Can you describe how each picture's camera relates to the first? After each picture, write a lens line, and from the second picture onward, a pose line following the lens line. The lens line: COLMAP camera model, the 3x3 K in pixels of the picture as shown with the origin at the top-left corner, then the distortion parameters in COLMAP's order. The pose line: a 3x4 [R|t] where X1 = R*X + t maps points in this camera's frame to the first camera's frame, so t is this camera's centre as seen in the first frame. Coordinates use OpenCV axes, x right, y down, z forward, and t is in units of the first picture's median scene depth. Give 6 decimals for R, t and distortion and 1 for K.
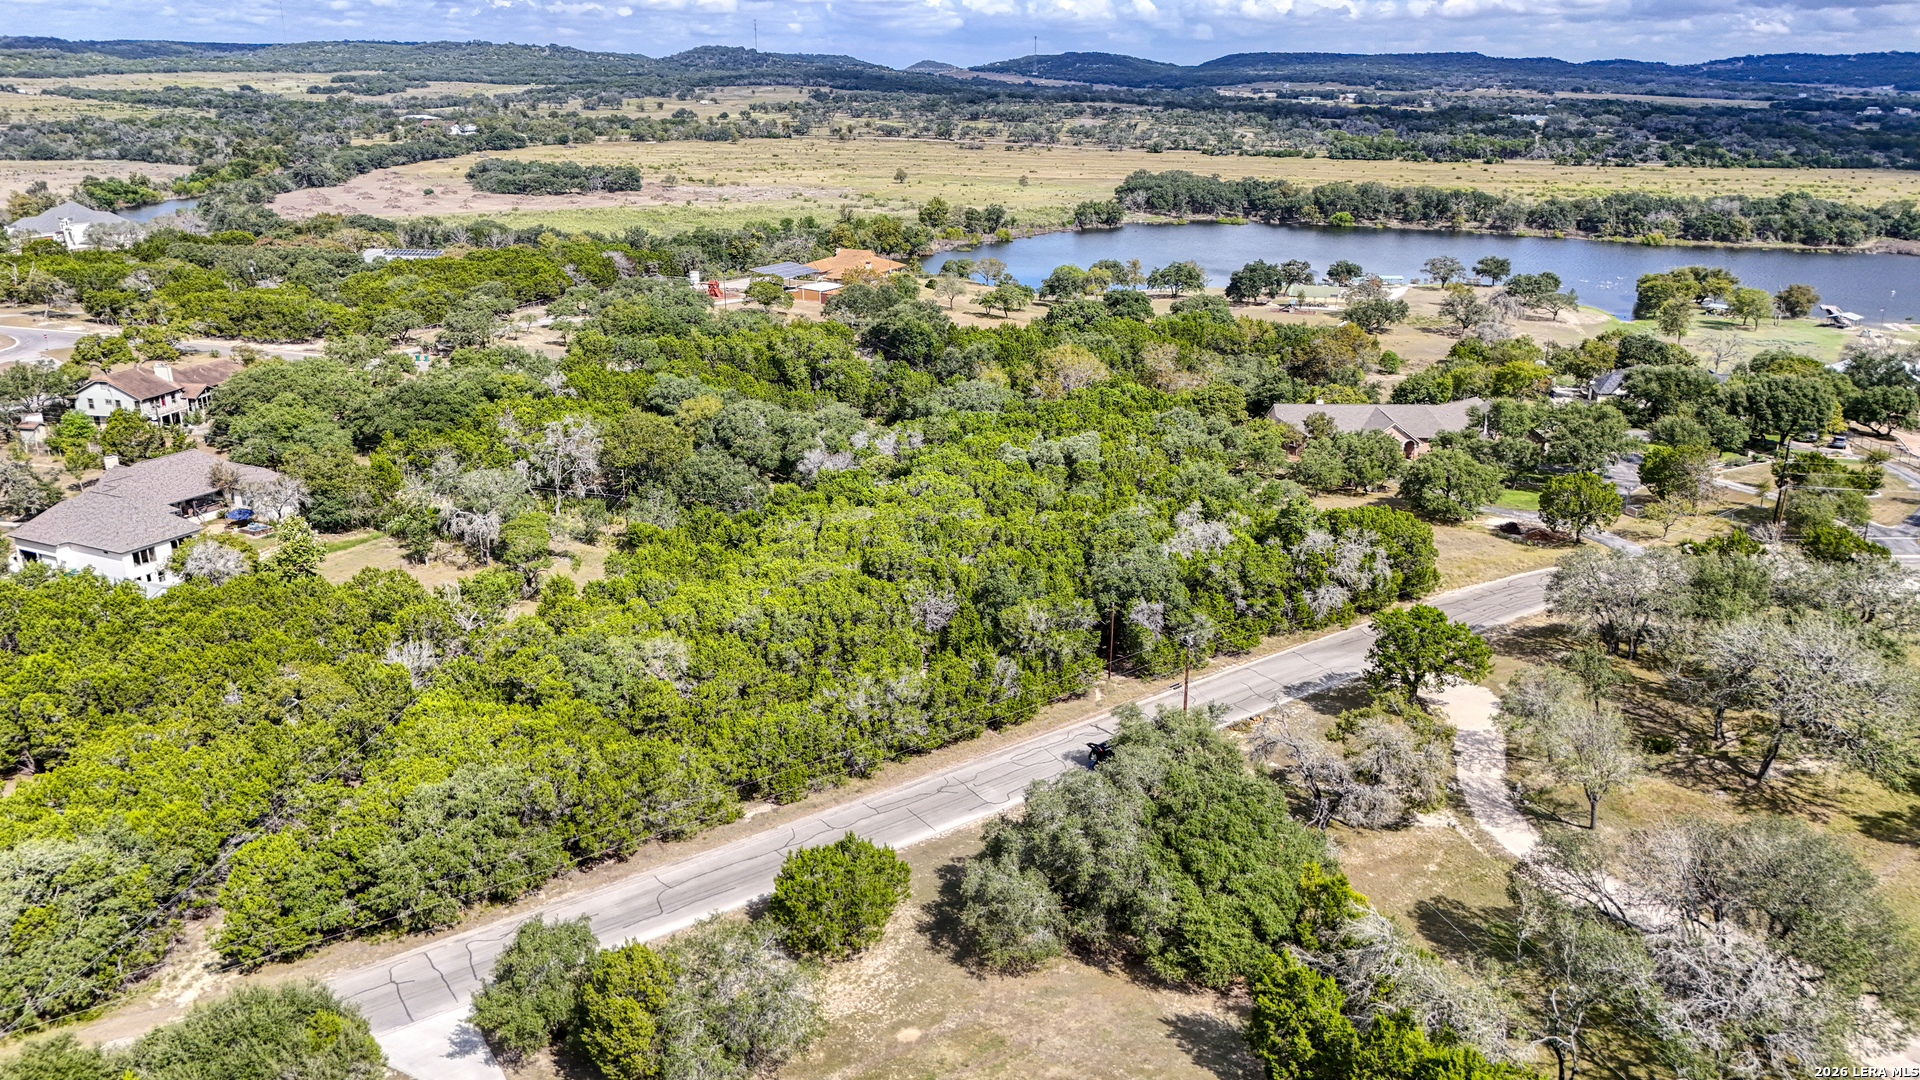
lens RADIAL K [[1411.6, 0, 964.4], [0, 1411.6, 541.6], [0, 0, 1]] dist [0.074270, -0.073375]
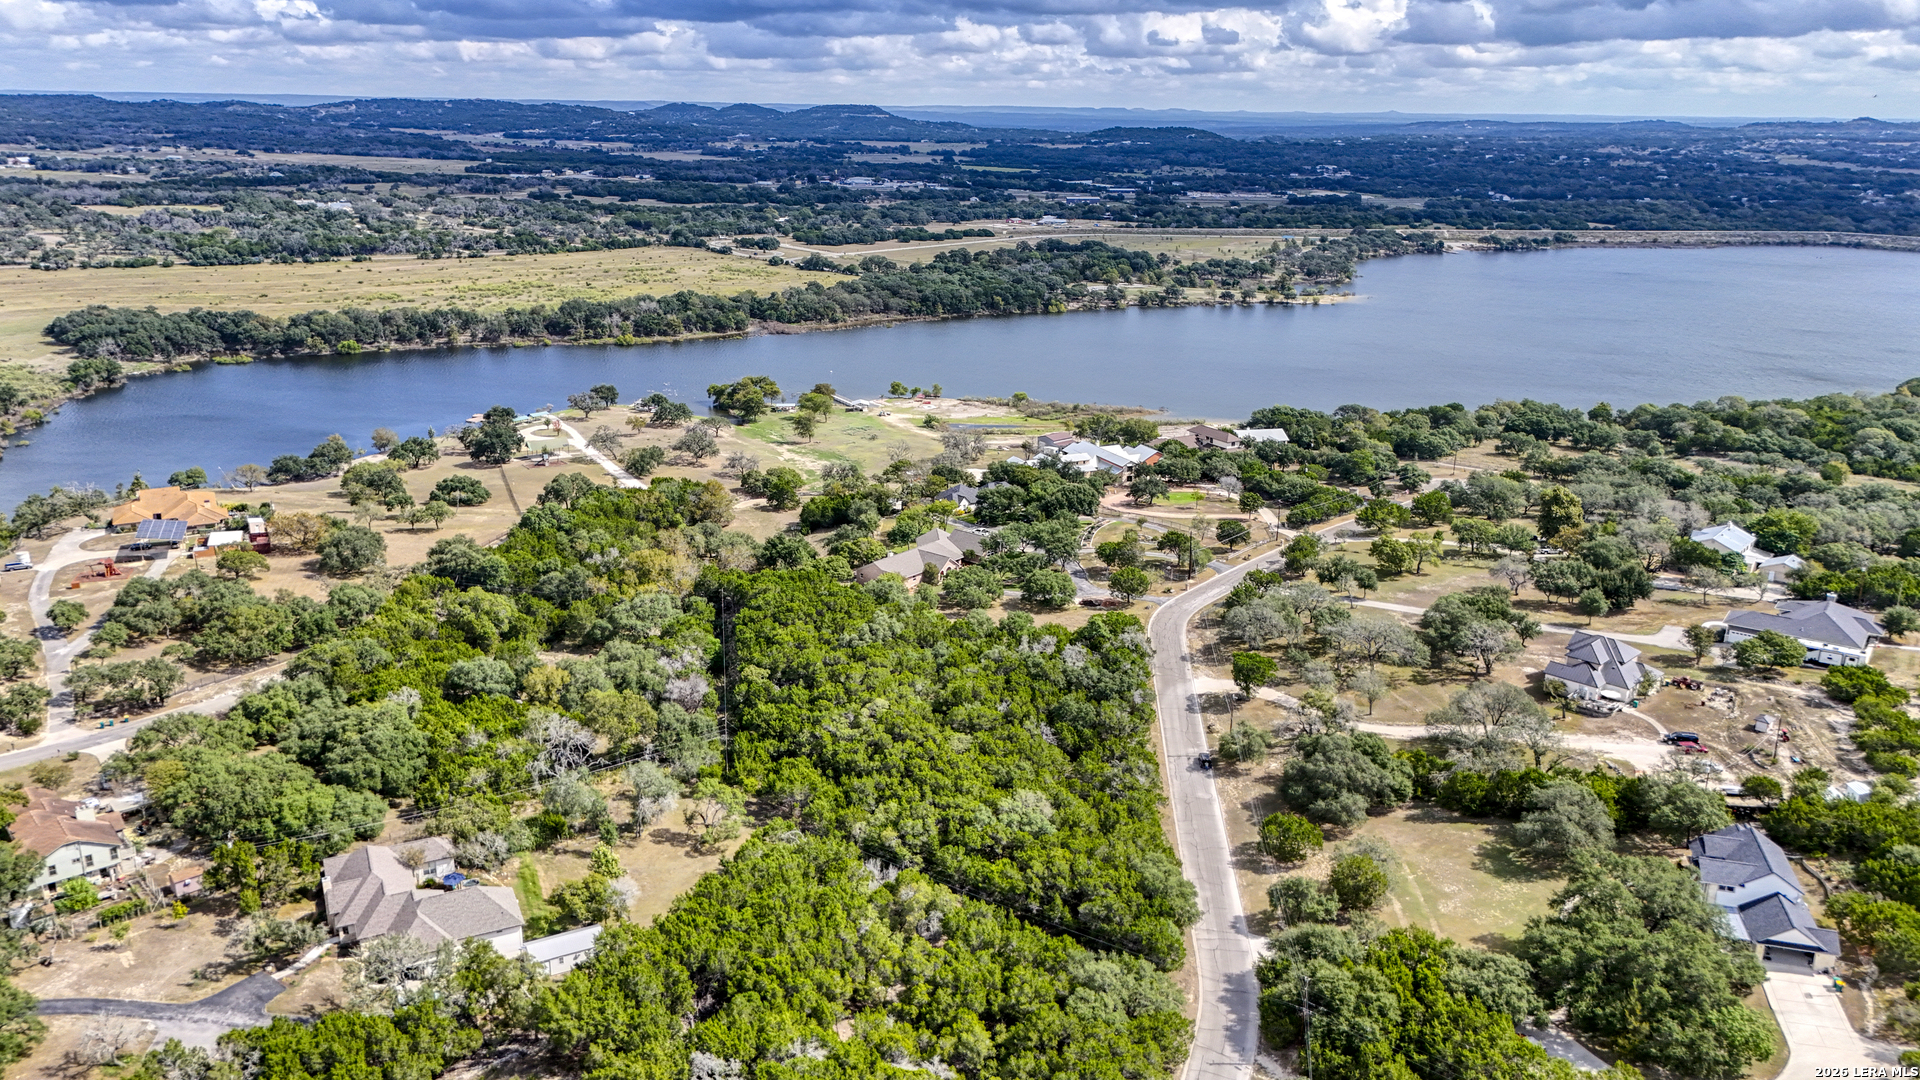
lens RADIAL K [[1404.9, 0, 965.4], [0, 1404.9, 535.5], [0, 0, 1]] dist [0.086268, -0.091501]
pose [[0.626238, -0.226684, 0.745949, -0.267489], [0.239951, 0.966394, 0.092231, -0.075890], [-0.741788, 0.121233, 0.659585, -0.028772]]
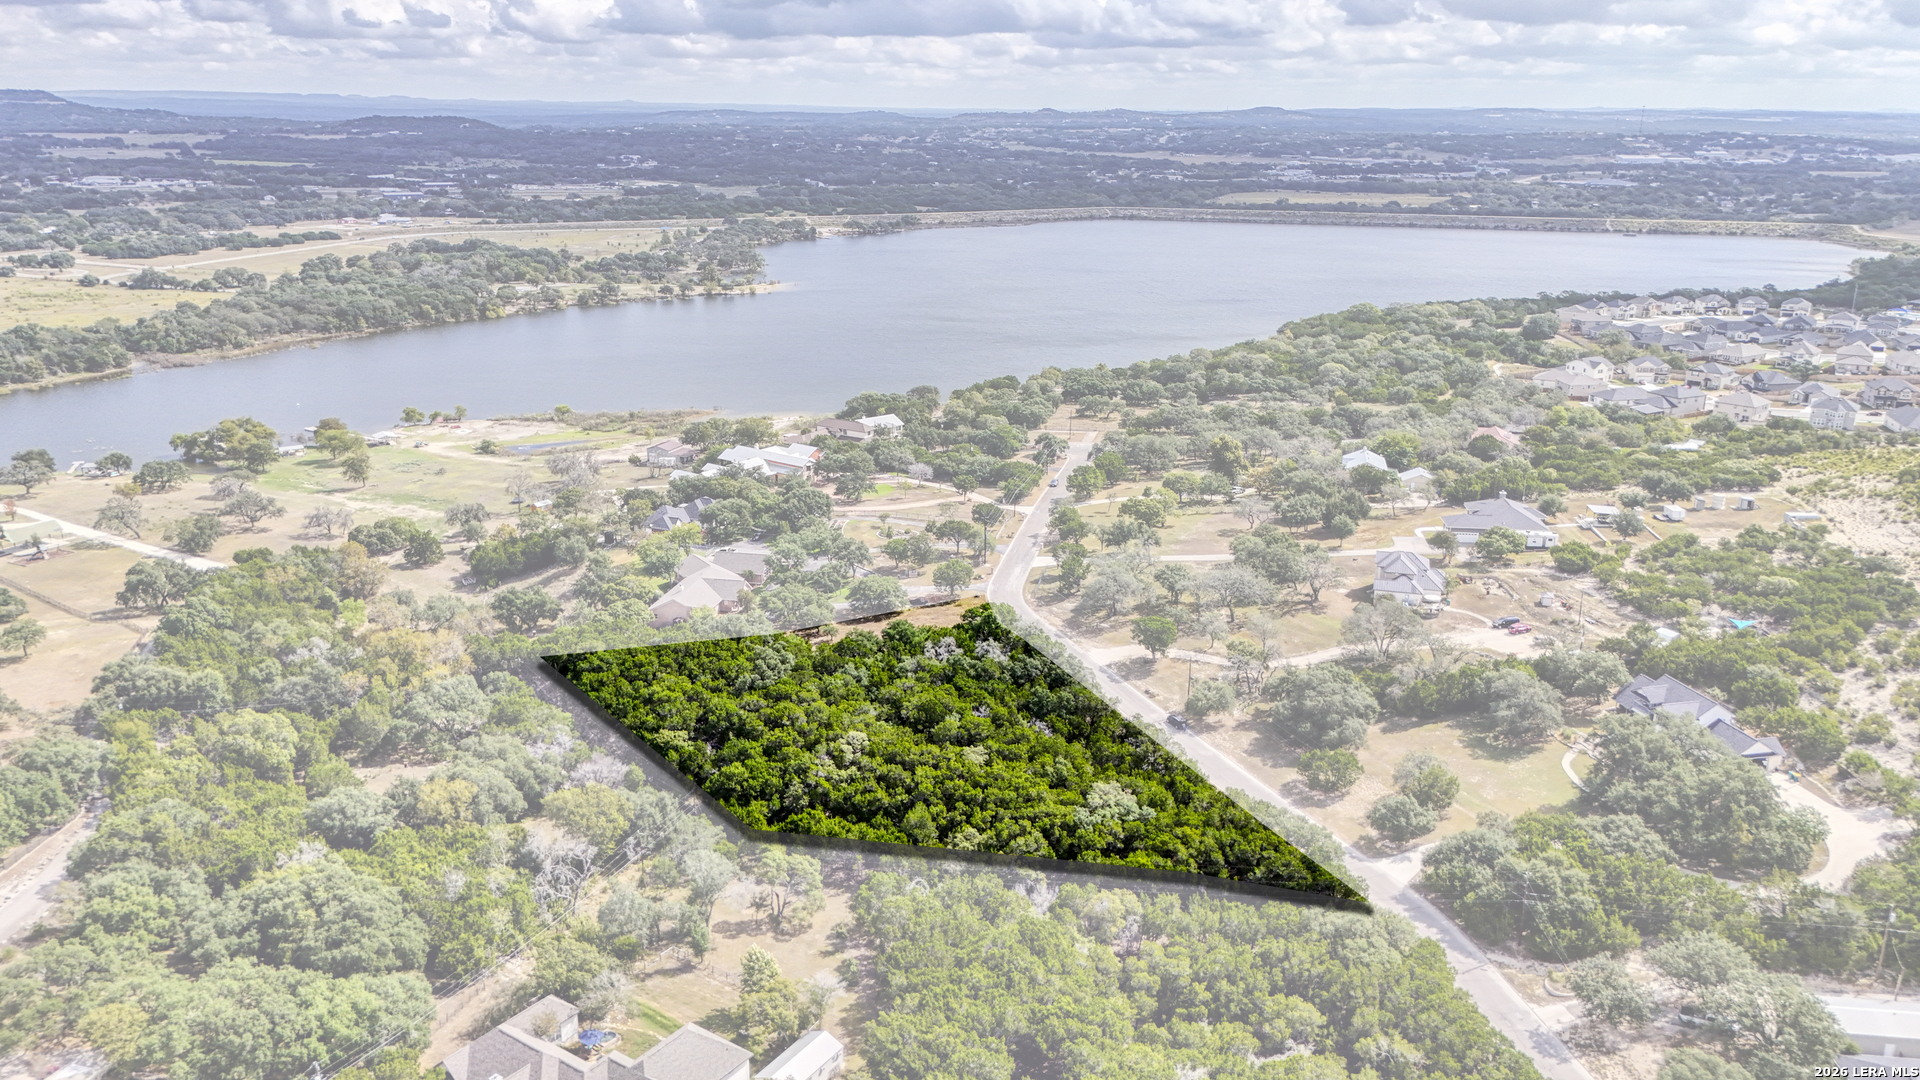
lens RADIAL K [[1429.4, 0, 962.9], [0, 1429.4, 508.0], [0, 0, 1]] dist [0.091837, -0.101856]
pose [[0.174973, -0.273027, 0.945960, -0.330534], [0.305380, 0.928448, 0.211487, -0.123646], [-0.936017, 0.251873, 0.245830, 0.111681]]
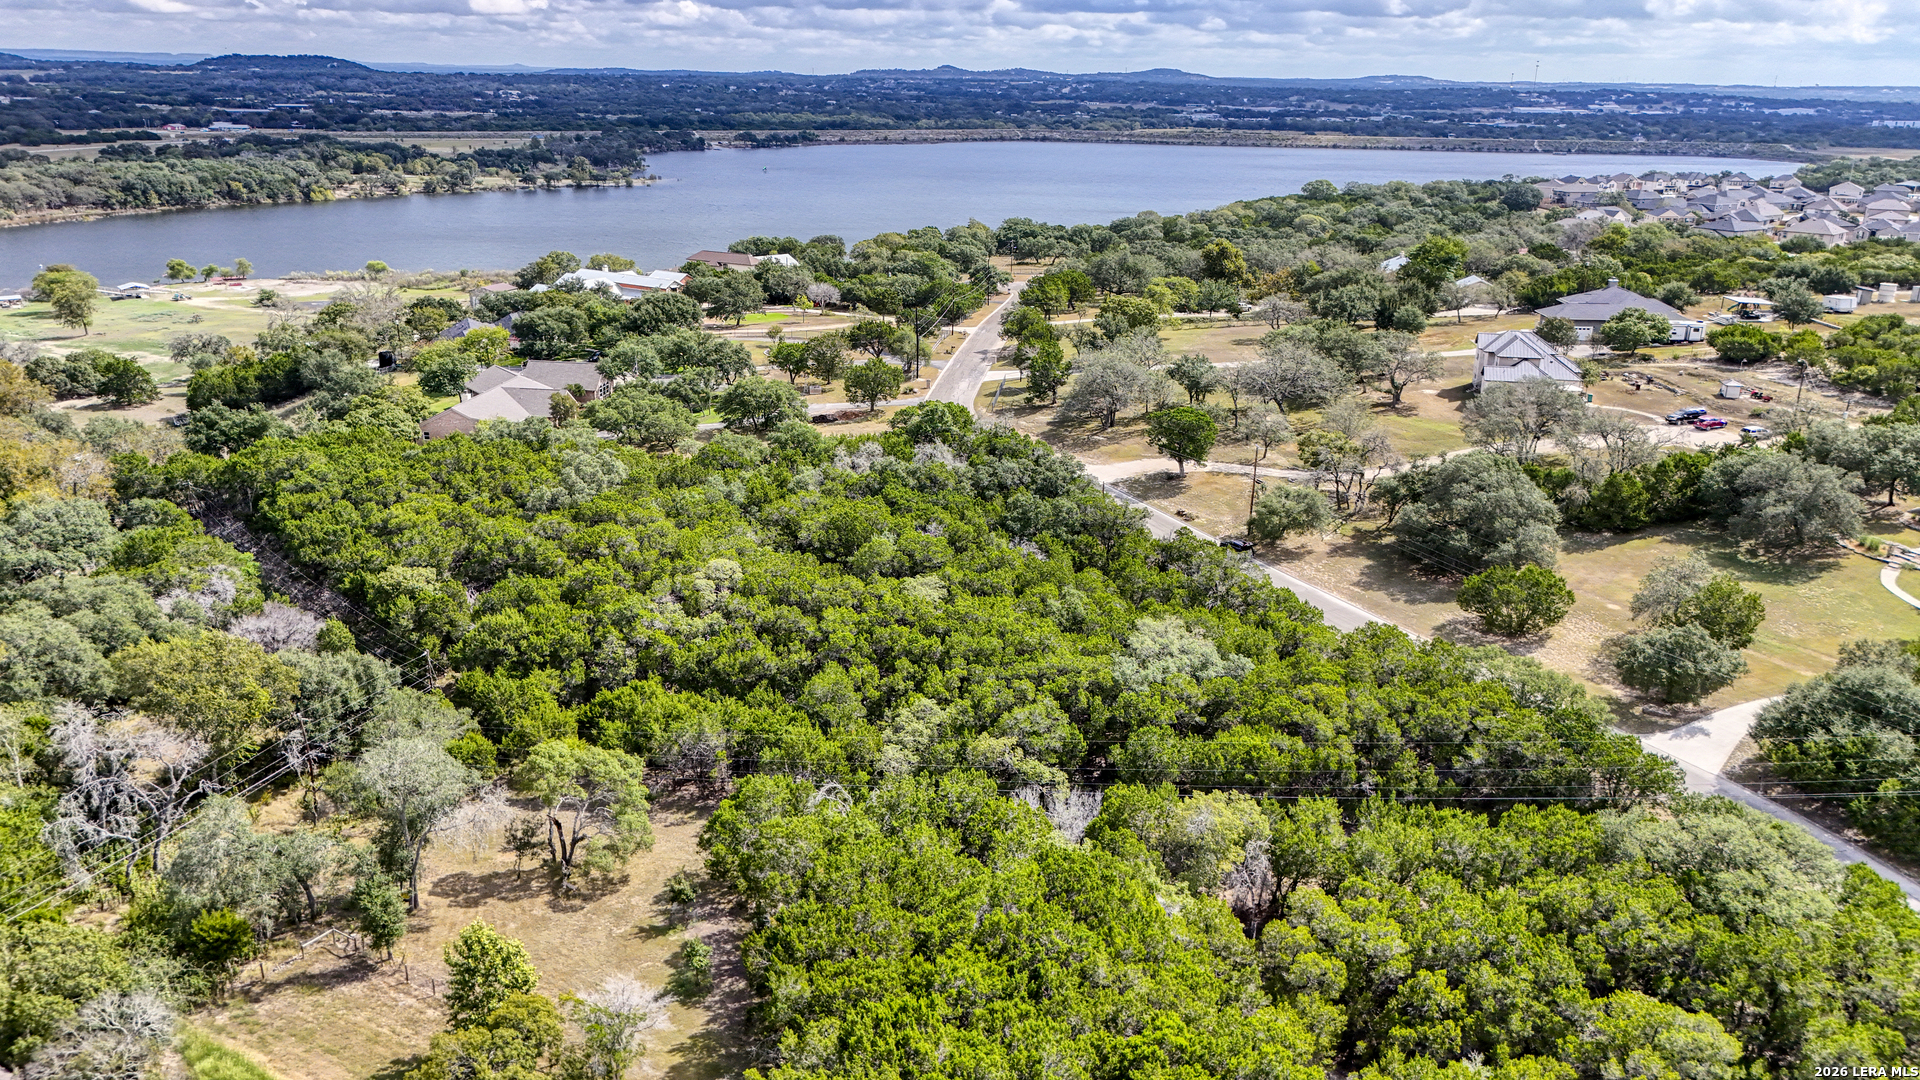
lens RADIAL K [[1411.6, 0, 964.4], [0, 1411.6, 541.6], [0, 0, 1]] dist [0.074270, -0.073375]
pose [[0.106455, -0.317164, 0.942377, -0.205874], [0.299106, 0.914079, 0.273852, -0.053855], [-0.948263, 0.252718, 0.192174, 0.163154]]
